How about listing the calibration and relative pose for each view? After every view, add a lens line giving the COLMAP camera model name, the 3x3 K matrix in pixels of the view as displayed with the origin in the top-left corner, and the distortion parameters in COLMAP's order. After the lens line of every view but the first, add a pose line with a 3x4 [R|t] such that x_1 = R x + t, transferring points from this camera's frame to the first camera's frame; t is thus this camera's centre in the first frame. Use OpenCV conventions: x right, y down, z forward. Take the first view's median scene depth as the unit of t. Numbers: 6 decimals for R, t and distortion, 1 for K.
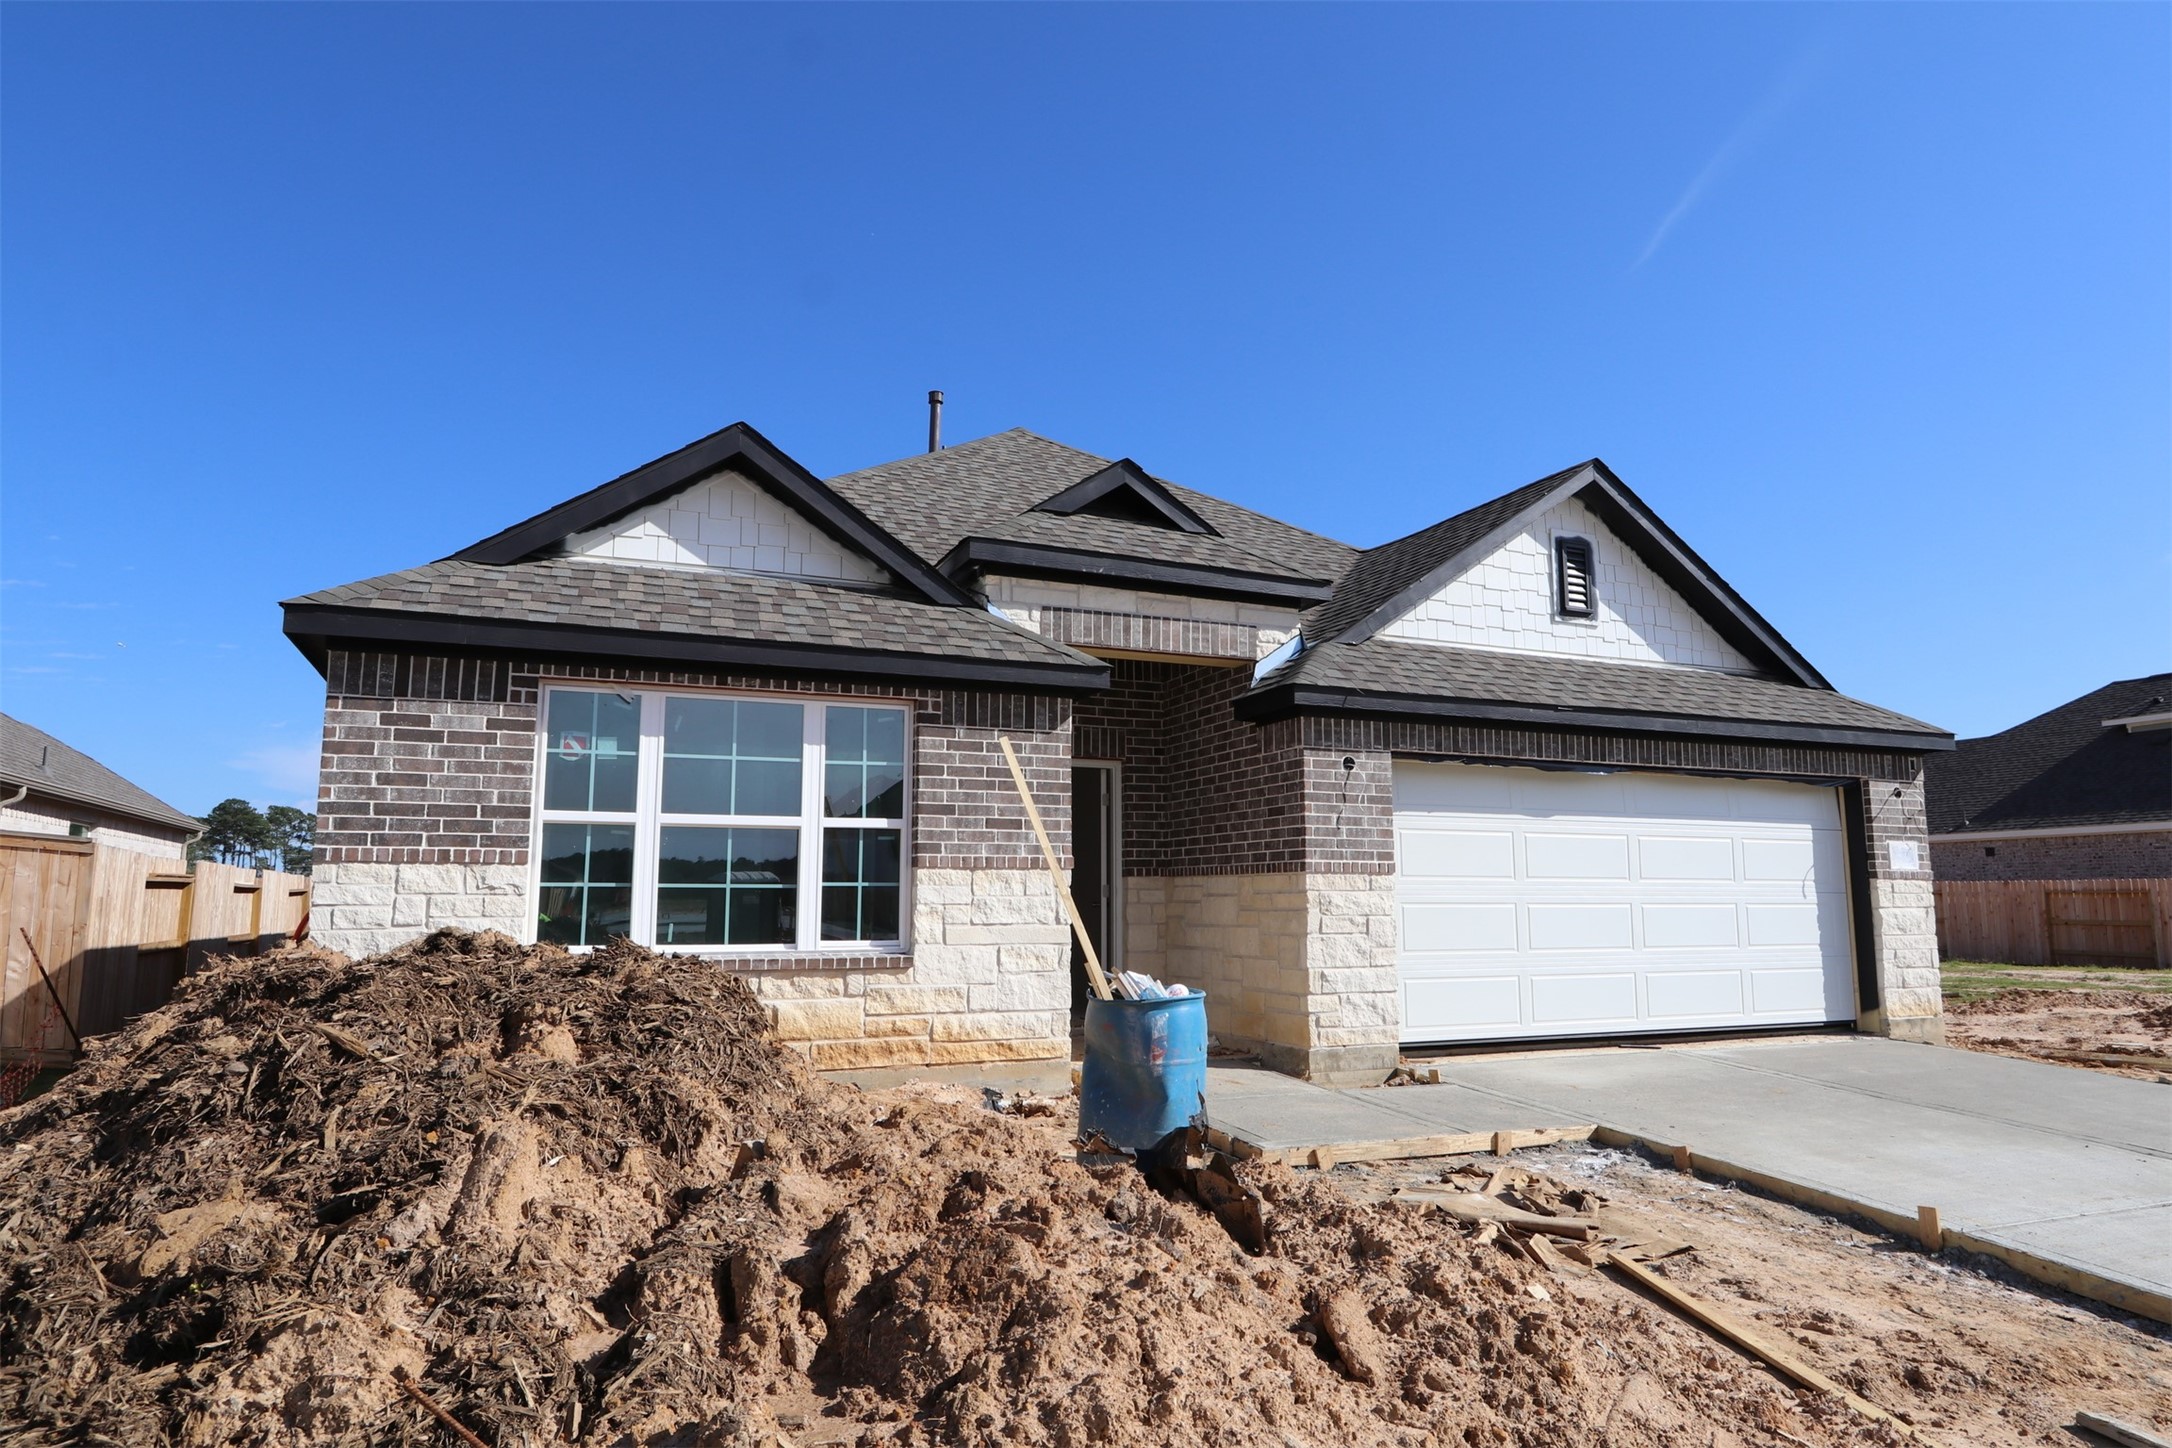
lens RADIAL K [[1297.6, 0, 1086.0], [0, 1297.6, 724.0], [0, 0, 1]] dist [-0.032269, -0.001374]
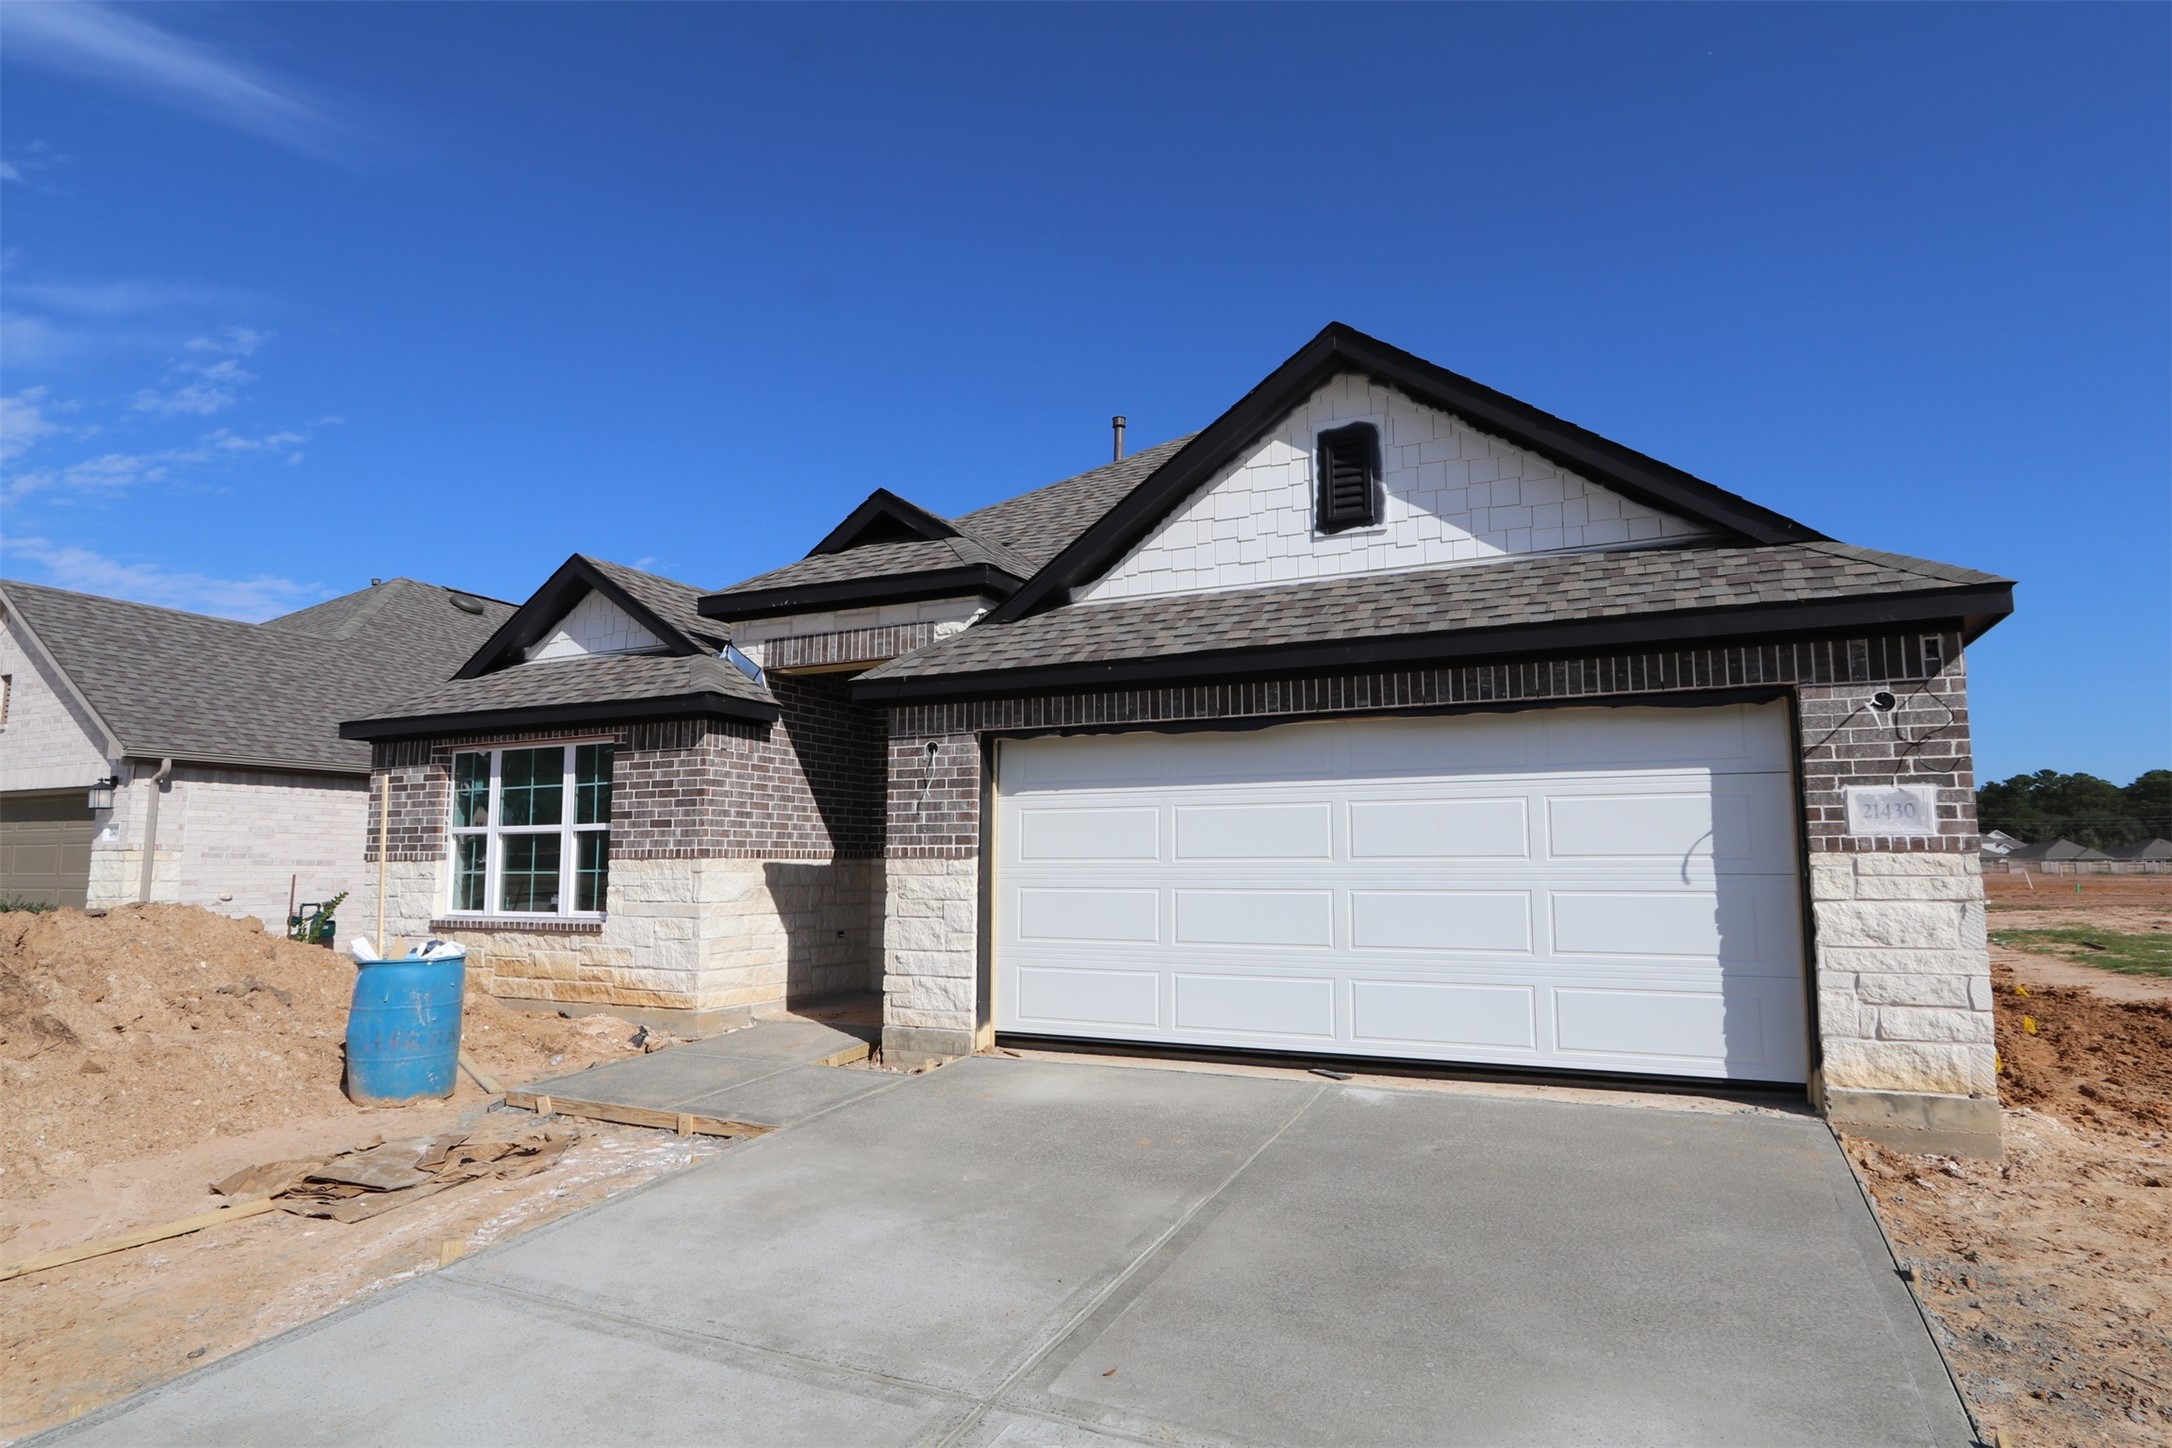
lens RADIAL K [[1191.2, 0, 1086.0], [0, 1191.2, 724.0], [0, 0, 1]] dist [-0.041612, 0.000741]
pose [[0.662543, -0.093095, -0.743216, 0.980302], [0.104845, 0.994004, -0.031044, 0.052954], [0.741650, -0.057355, 0.668331, 0.475100]]
